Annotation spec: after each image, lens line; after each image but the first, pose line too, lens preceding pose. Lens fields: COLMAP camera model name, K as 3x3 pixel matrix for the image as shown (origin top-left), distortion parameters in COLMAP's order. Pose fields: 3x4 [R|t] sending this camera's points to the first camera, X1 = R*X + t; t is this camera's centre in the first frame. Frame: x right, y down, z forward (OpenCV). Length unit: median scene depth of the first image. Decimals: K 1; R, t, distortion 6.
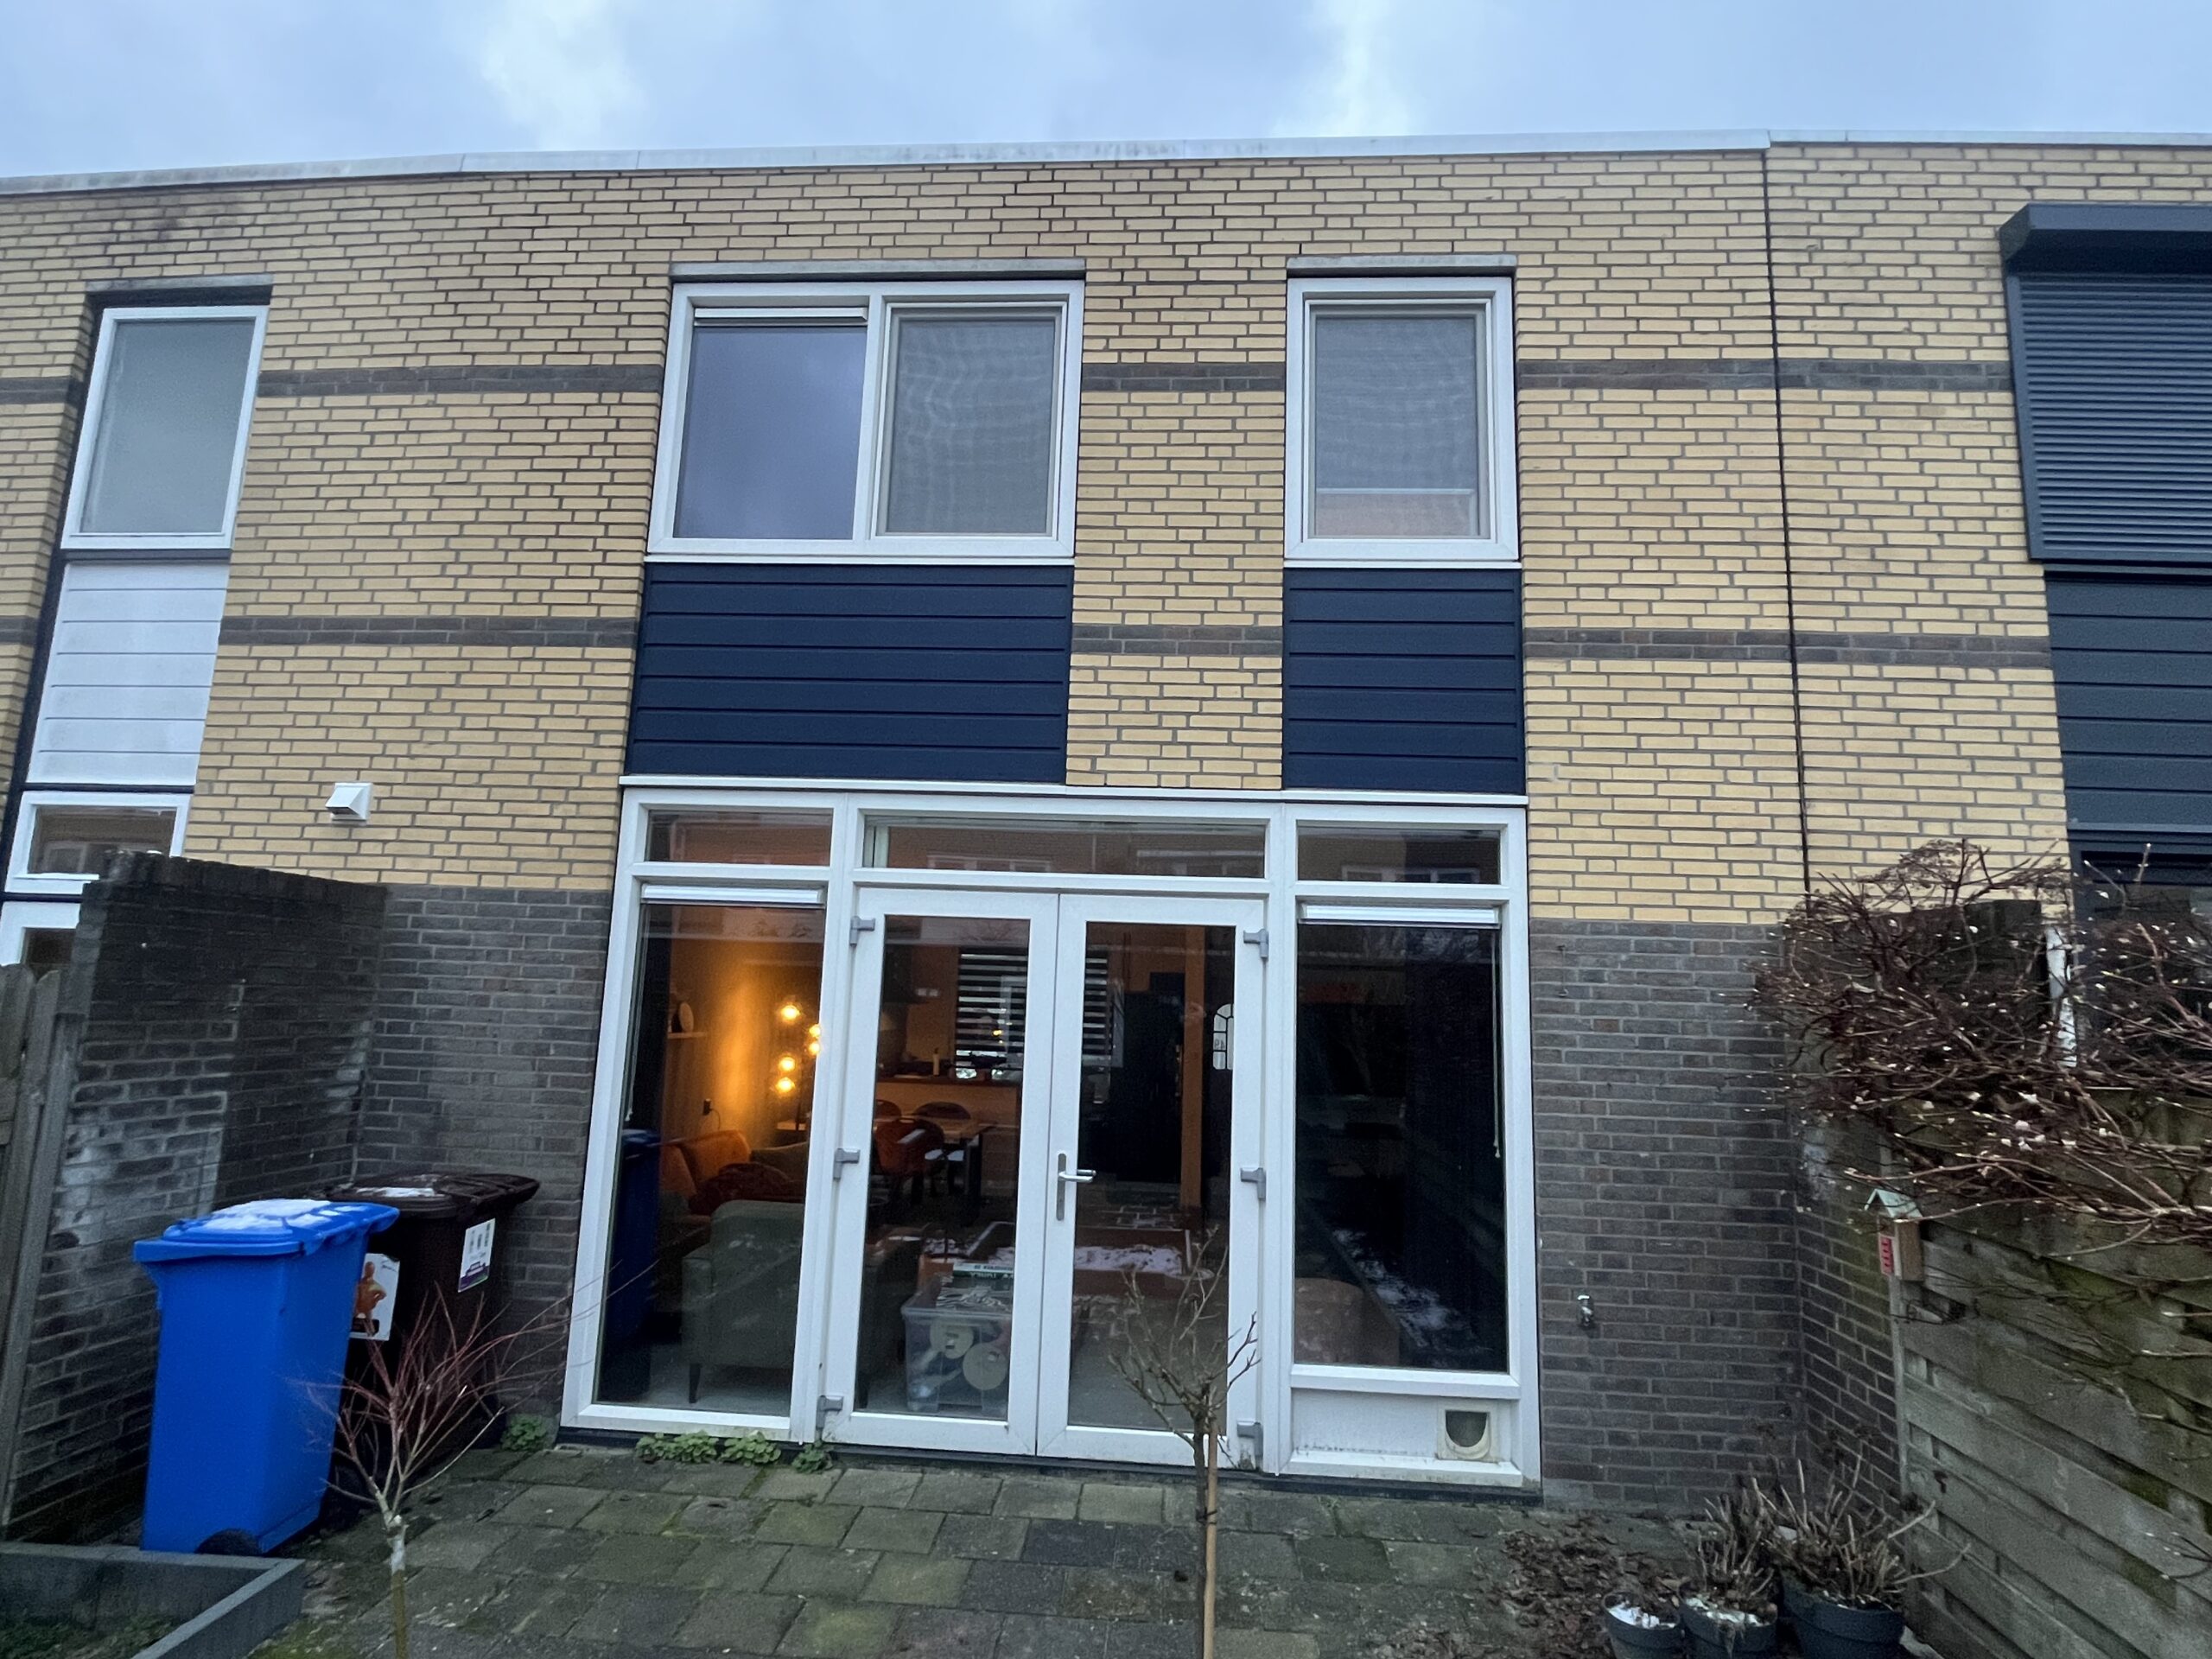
lens RADIAL K [[1206.3, 0, 1106.0], [0, 1206.3, 829.5], [0, 0, 1]] dist [-0.012382, -0.000454]
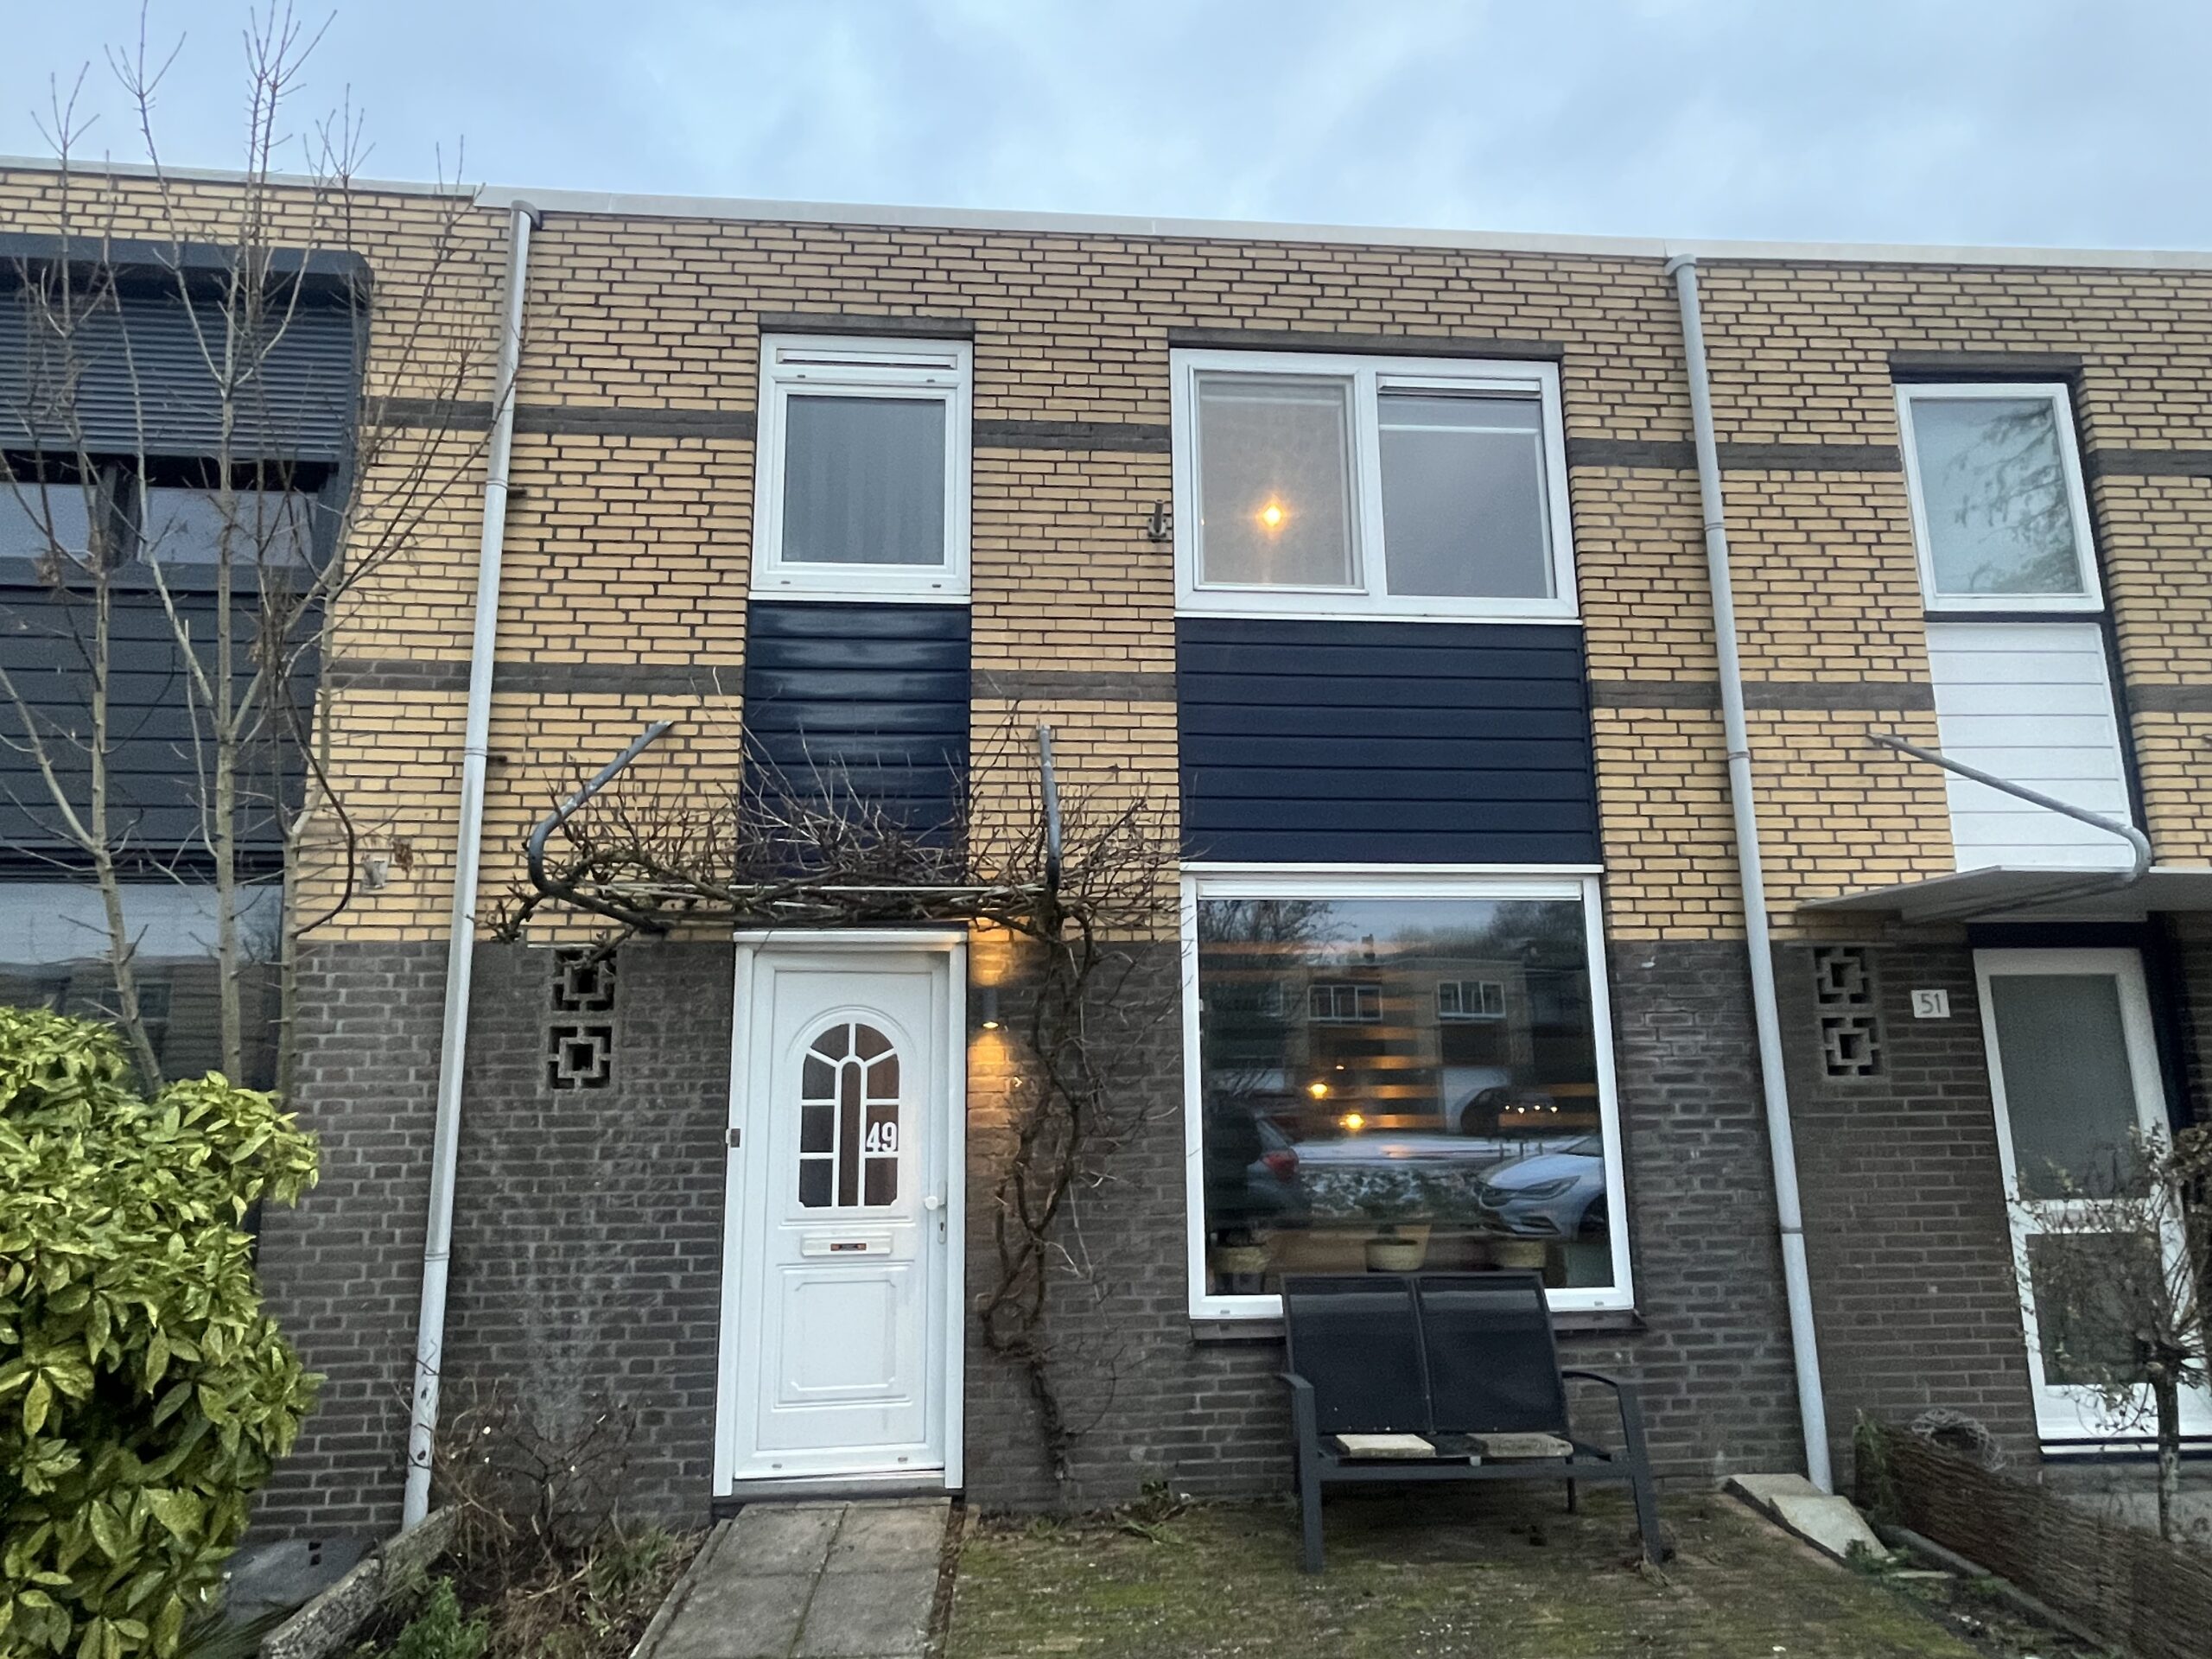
lens RADIAL K [[1159.9, 0, 1106.0], [0, 1159.9, 829.5], [0, 0, 1]] dist [-0.002479, -0.000069]
pose [[0.989340, -0.014945, 0.144856, -0.224260], [0.019461, 0.999366, -0.029809, -0.006637], [-0.144319, 0.032310, 0.989004, 0.018543]]
